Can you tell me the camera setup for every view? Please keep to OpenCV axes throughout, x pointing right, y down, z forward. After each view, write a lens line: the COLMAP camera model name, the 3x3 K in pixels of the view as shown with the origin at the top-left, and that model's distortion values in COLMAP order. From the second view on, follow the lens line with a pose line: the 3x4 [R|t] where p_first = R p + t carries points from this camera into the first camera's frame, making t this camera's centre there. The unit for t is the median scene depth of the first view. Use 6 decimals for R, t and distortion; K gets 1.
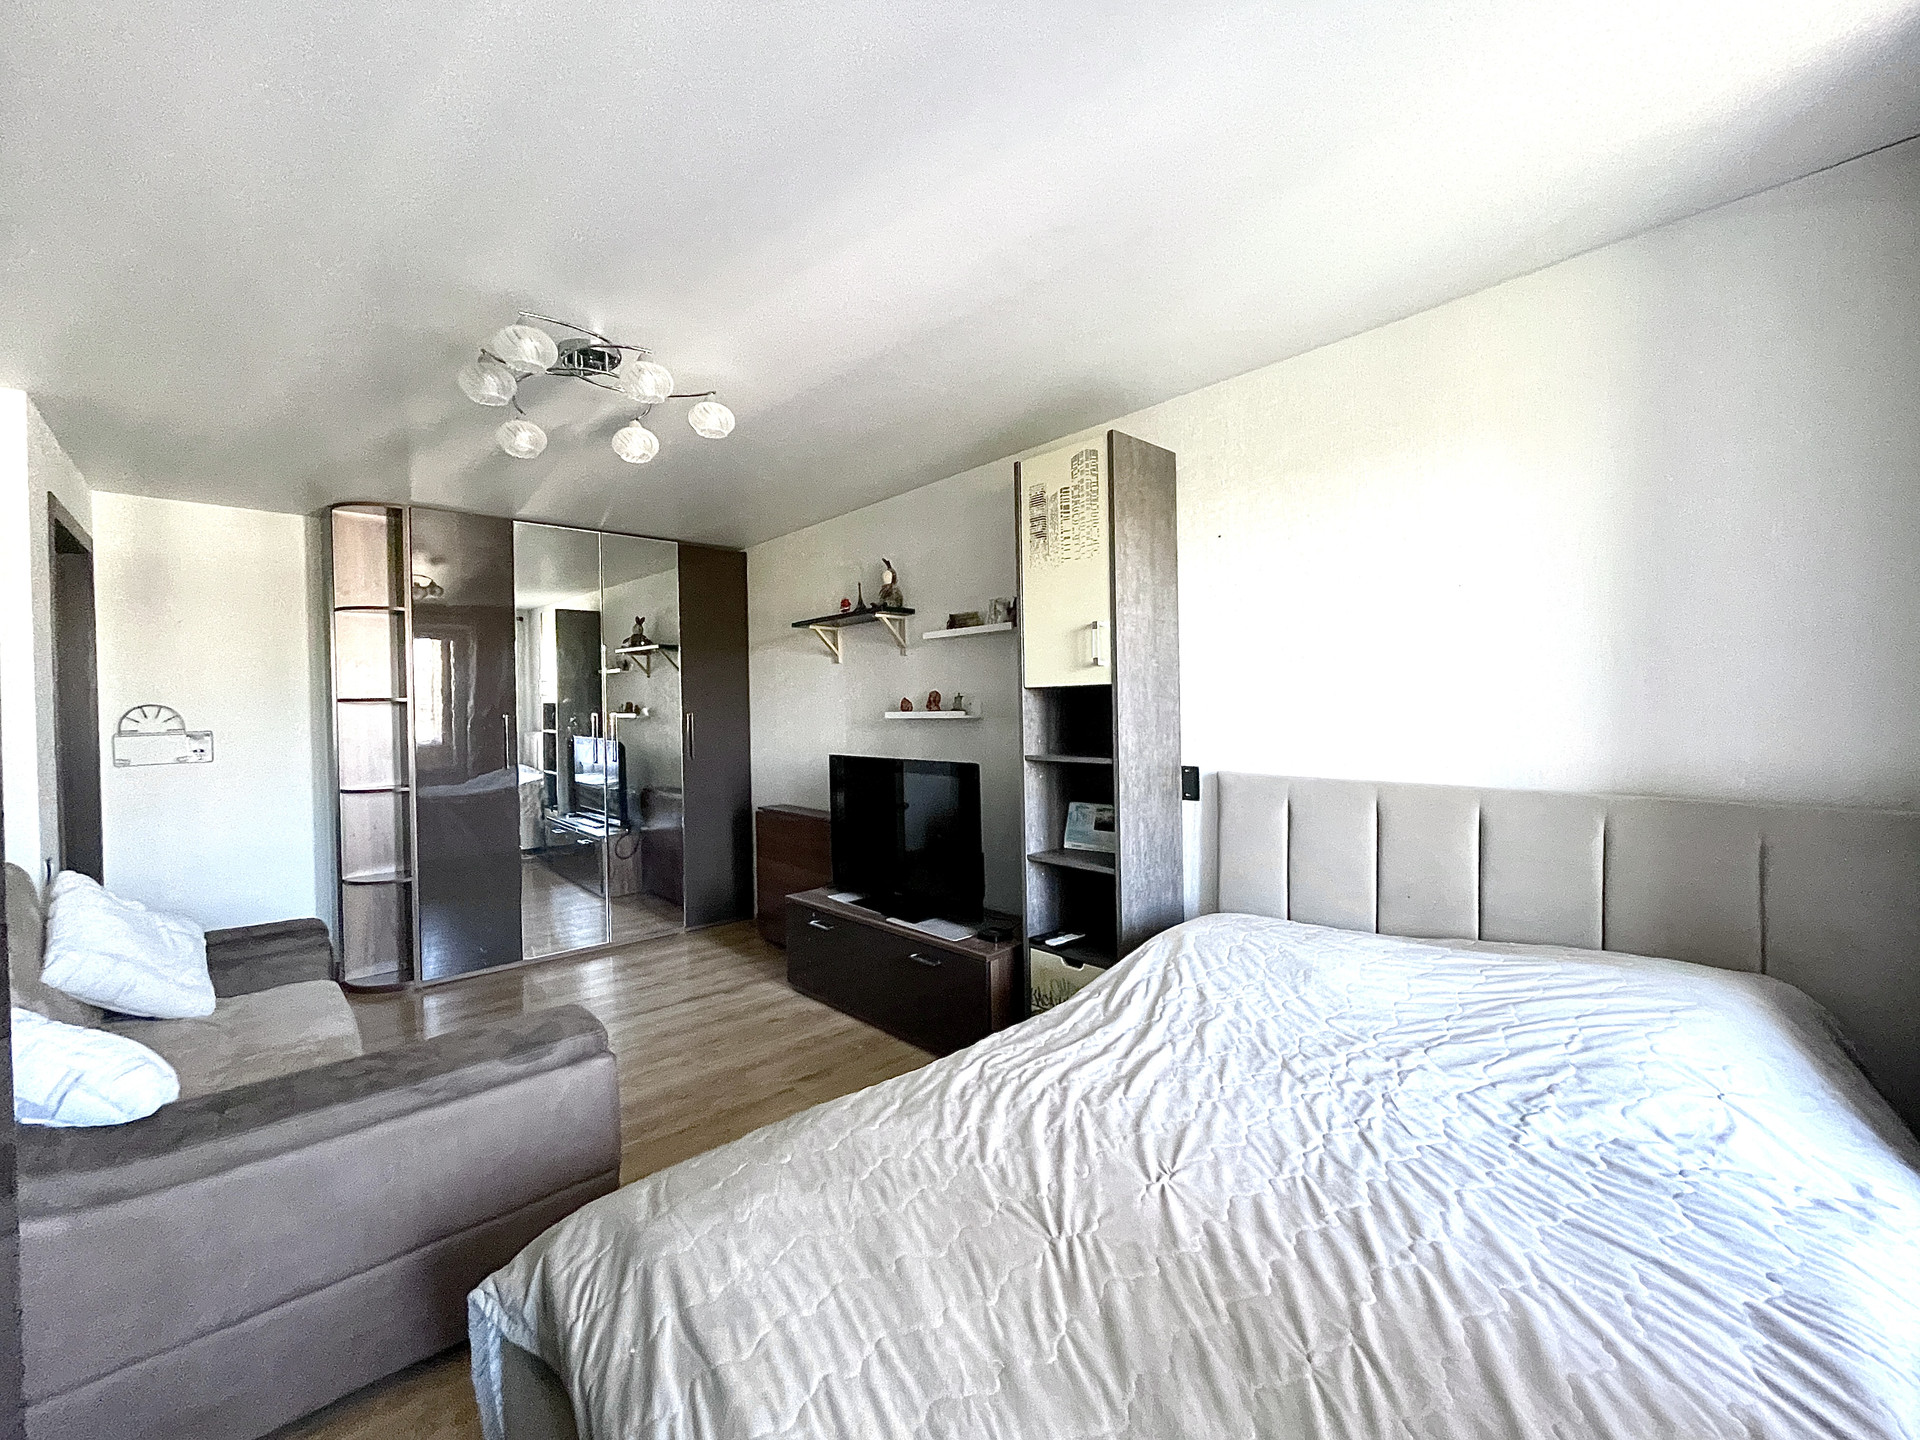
lens RADIAL K [[780.8, 0, 955.6], [0, 780.8, 723.9], [0, 0, 1]] dist [-0.001995, 0.000626]
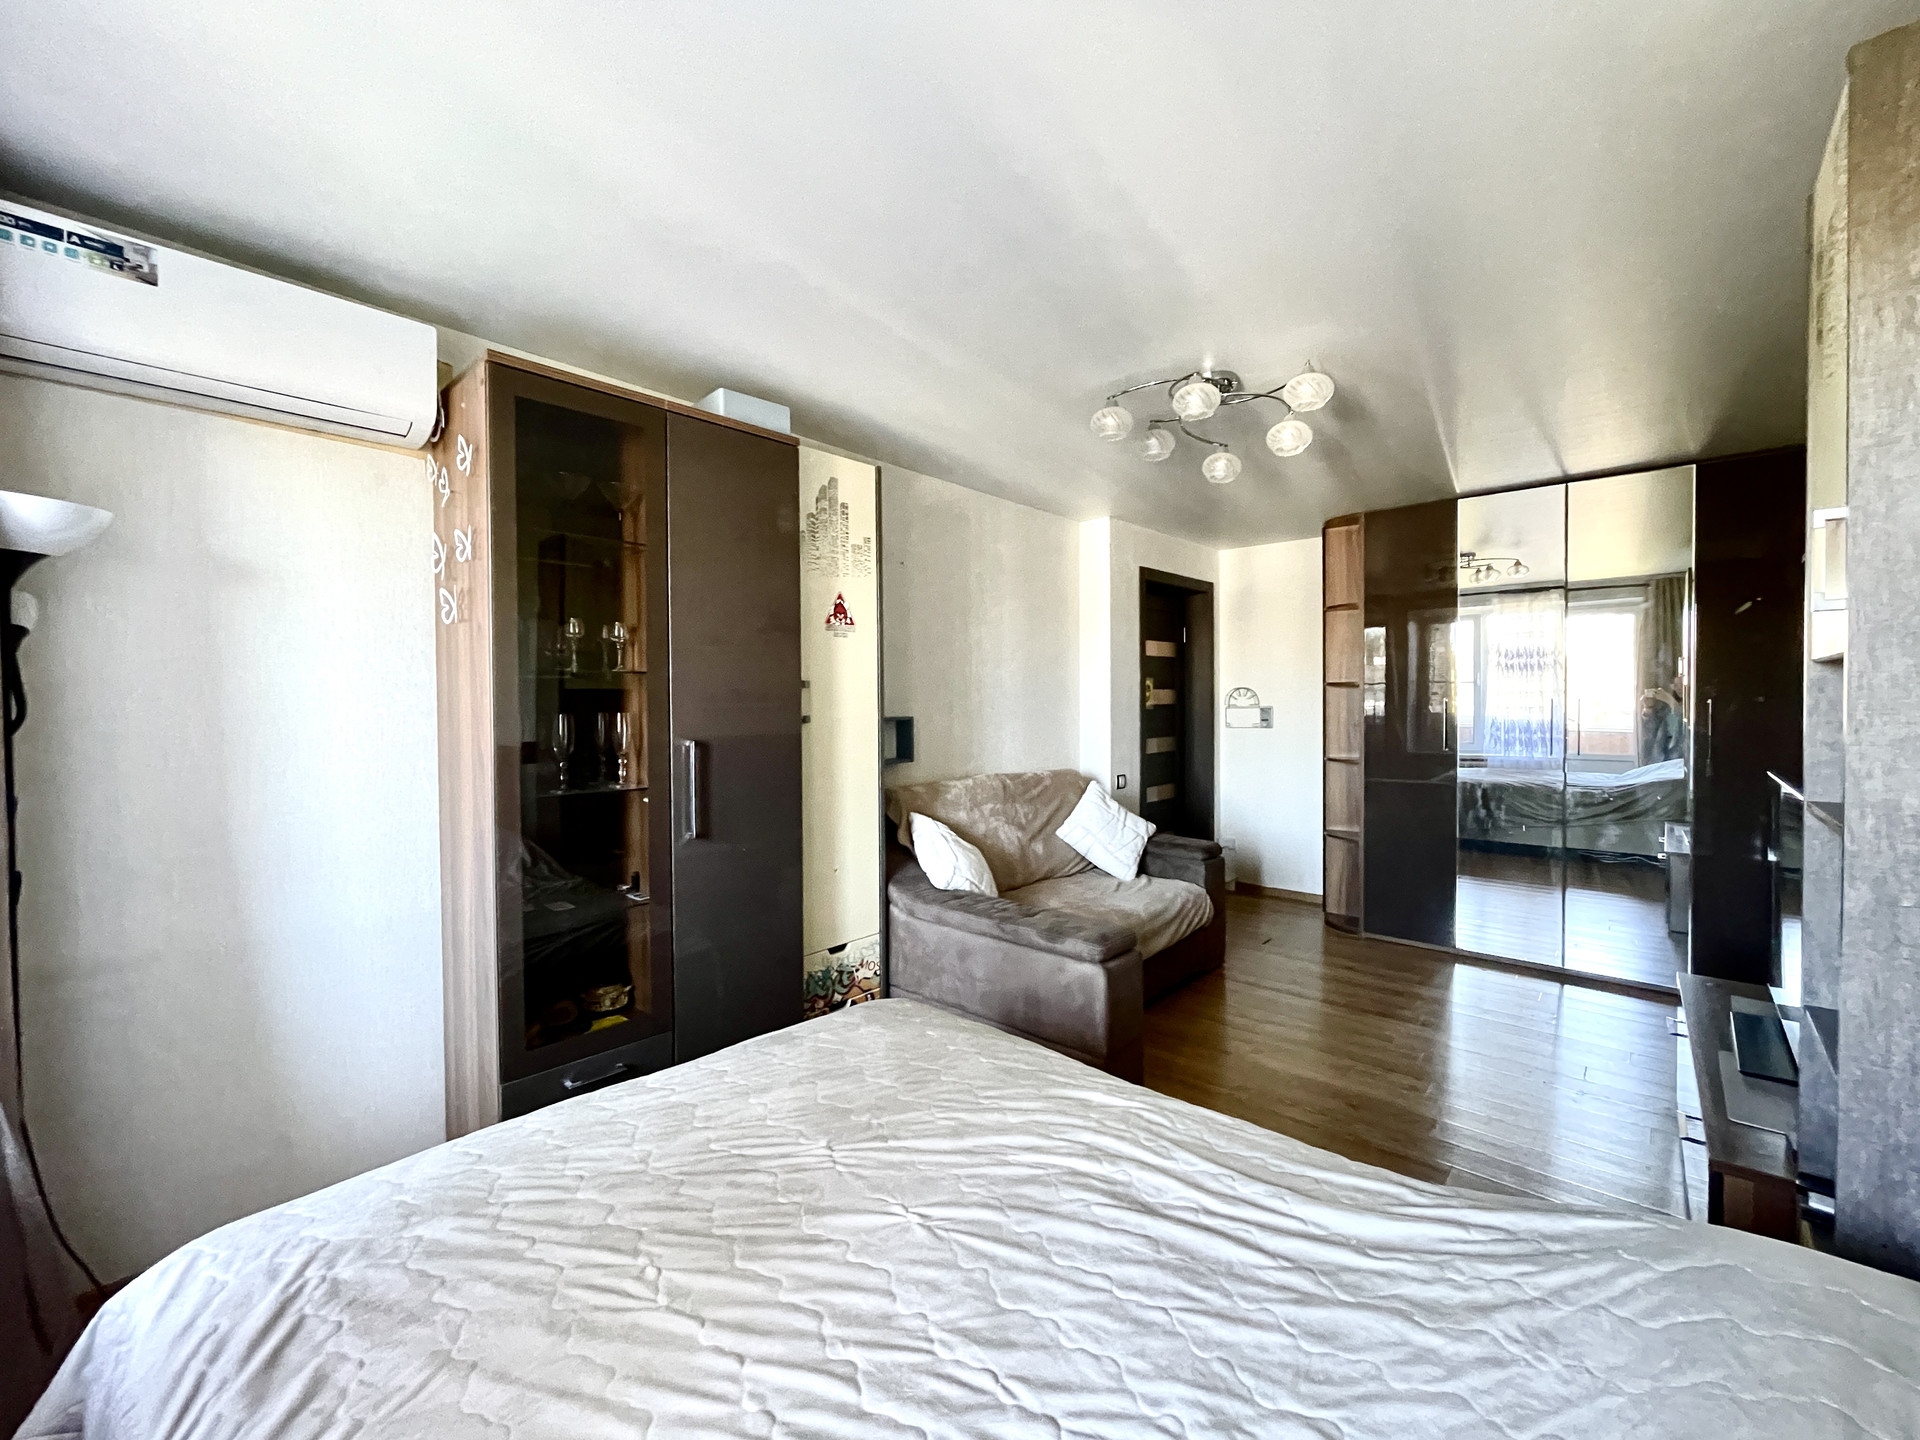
lens RADIAL K [[780.8, 0, 952.7], [0, 780.8, 718.0], [0, 0, 1]] dist [-0.001995, 0.000626]
pose [[0.078942, 0.037949, -0.996157, 0.773963], [-0.014653, 0.999211, 0.036904, -0.025399], [0.996771, 0.011684, 0.079436, 0.641795]]
